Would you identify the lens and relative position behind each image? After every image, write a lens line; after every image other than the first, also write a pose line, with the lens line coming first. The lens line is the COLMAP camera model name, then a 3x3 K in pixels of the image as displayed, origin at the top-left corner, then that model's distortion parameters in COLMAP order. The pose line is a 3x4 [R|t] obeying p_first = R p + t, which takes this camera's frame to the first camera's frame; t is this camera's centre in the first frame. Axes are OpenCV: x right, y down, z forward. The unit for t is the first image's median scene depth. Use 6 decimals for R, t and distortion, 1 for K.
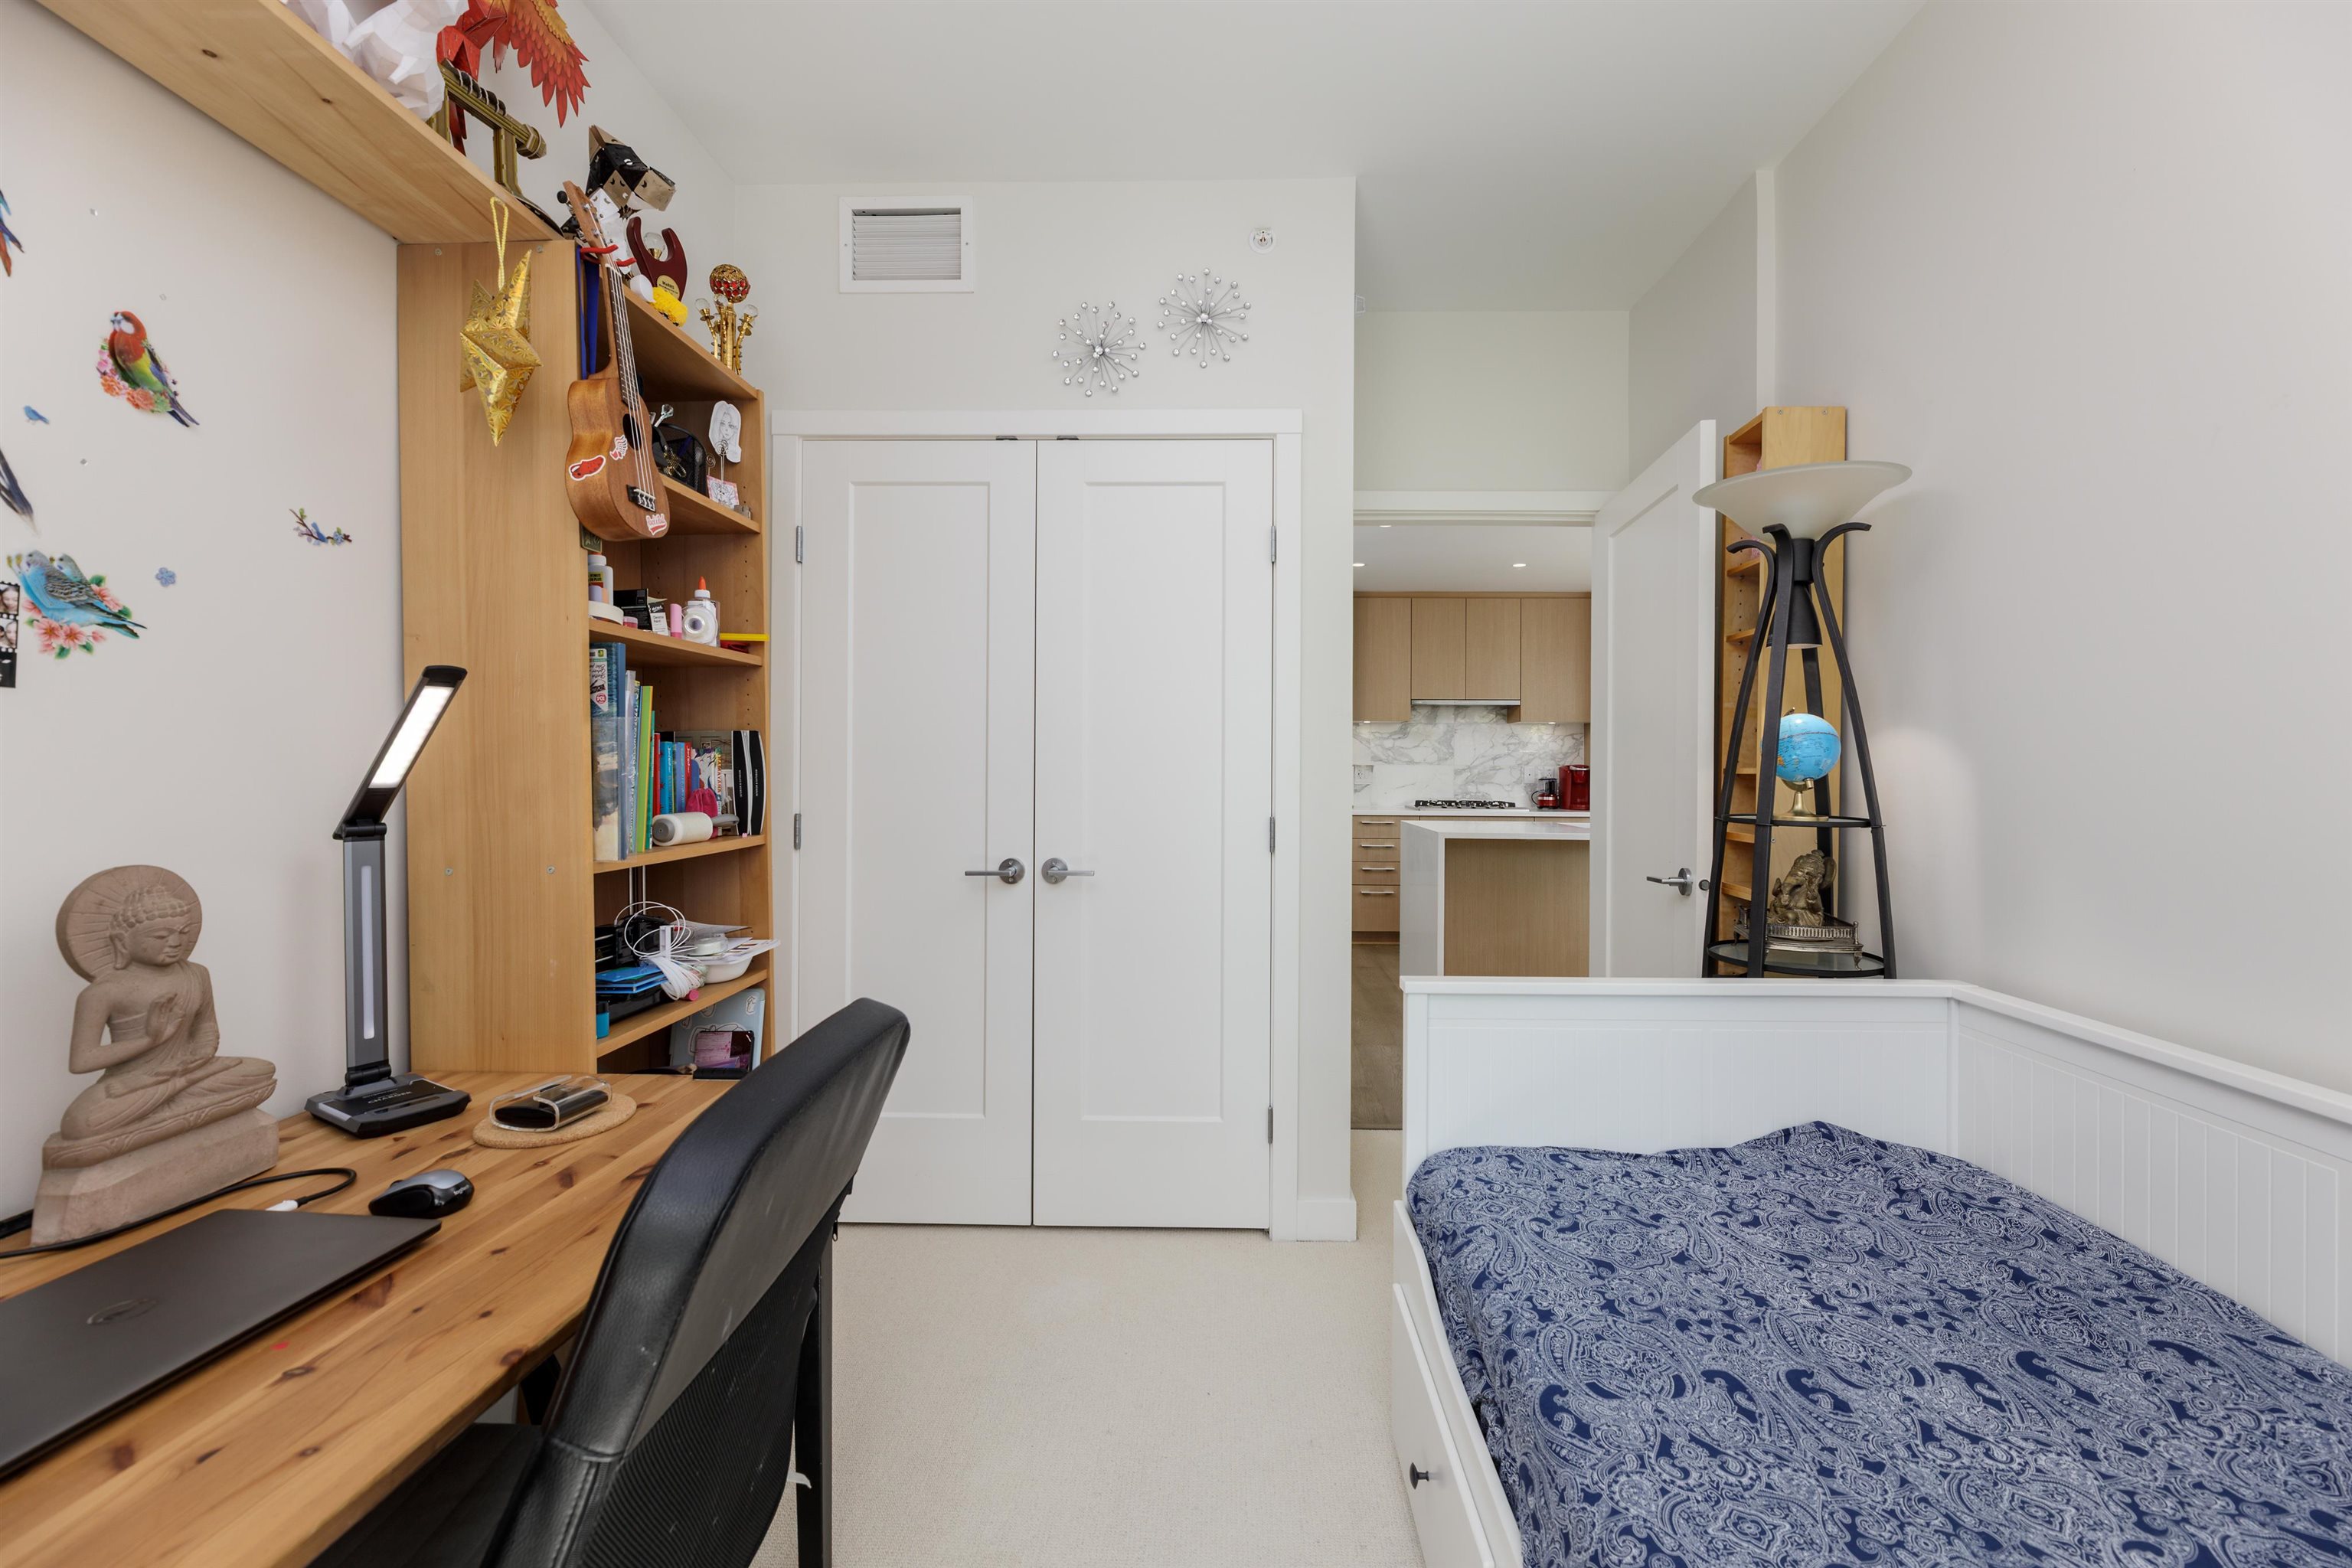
lens RADIAL K [[931.3, 0, 1181.9], [0, 931.3, 780.3], [0, 0, 1]] dist [-0.001493, -0.000025]
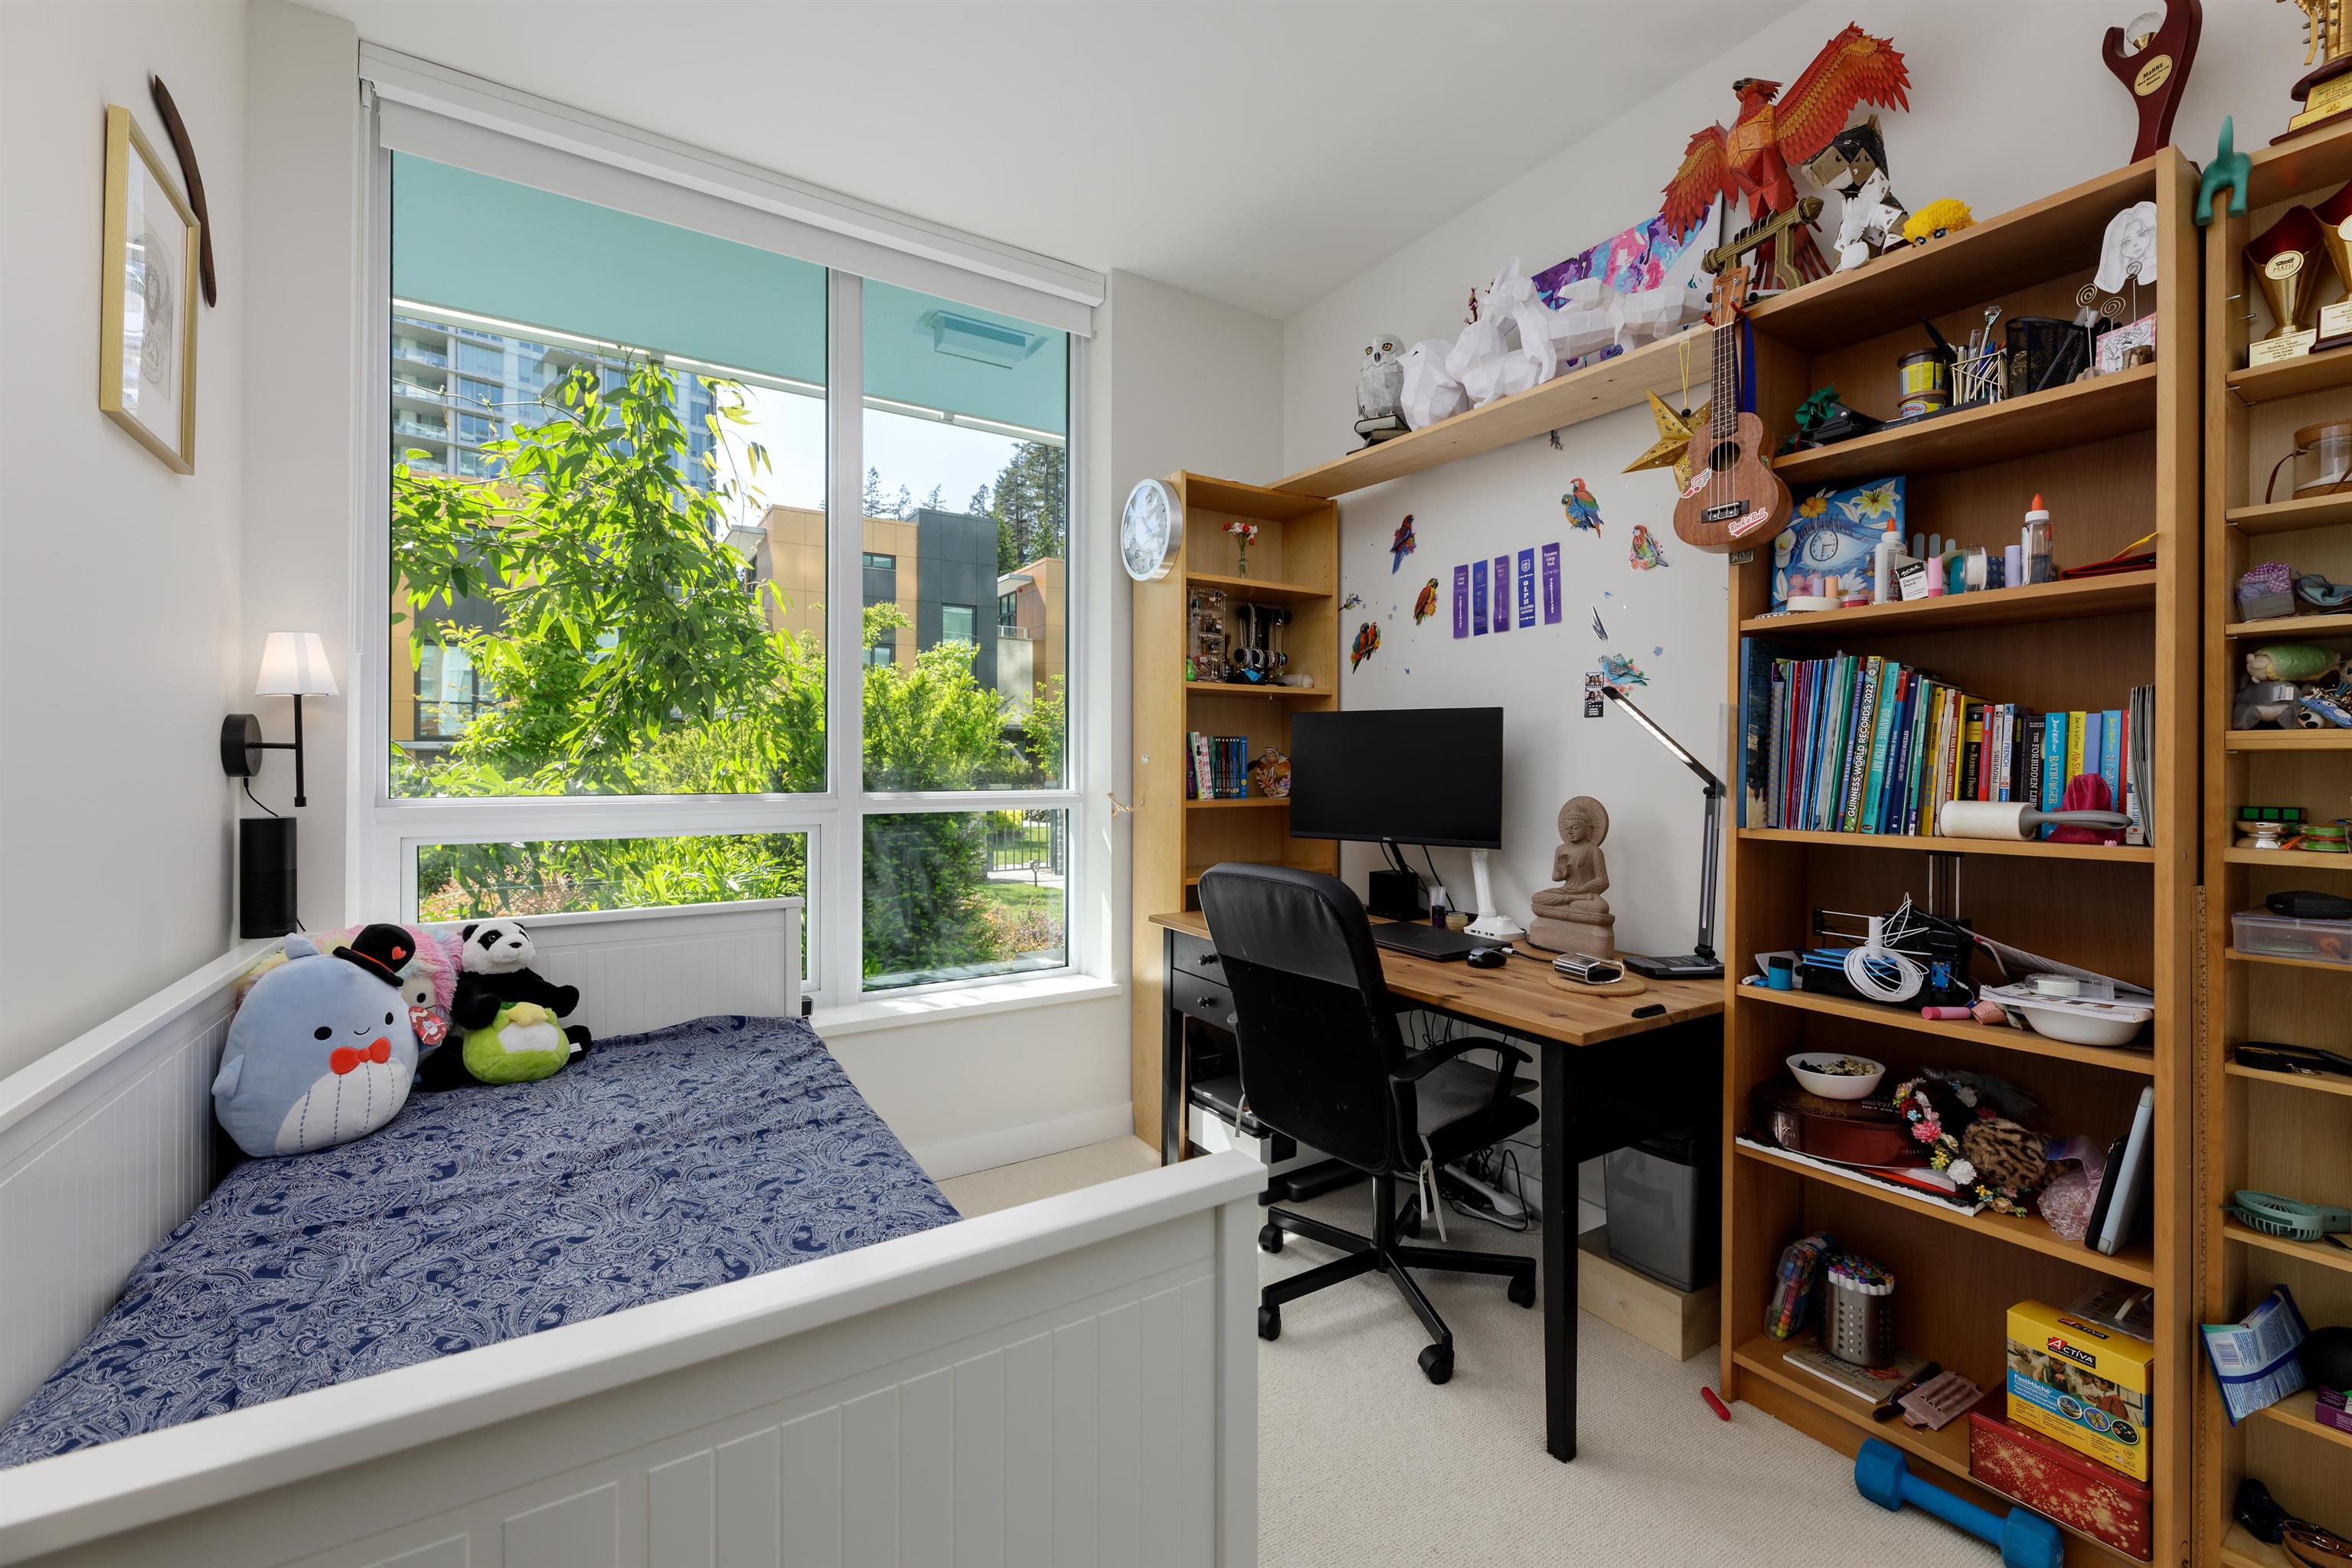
lens RADIAL K [[978.4, 0, 1181.6], [0, 978.4, 774.7], [0, 0, 1]] dist [0.000086, 0.000000]
pose [[-0.820048, -0.007746, -0.572242, 0.627354], [-0.017726, 0.999772, 0.011869, -0.001908], [0.572020, 0.019877, -0.819999, 2.032090]]
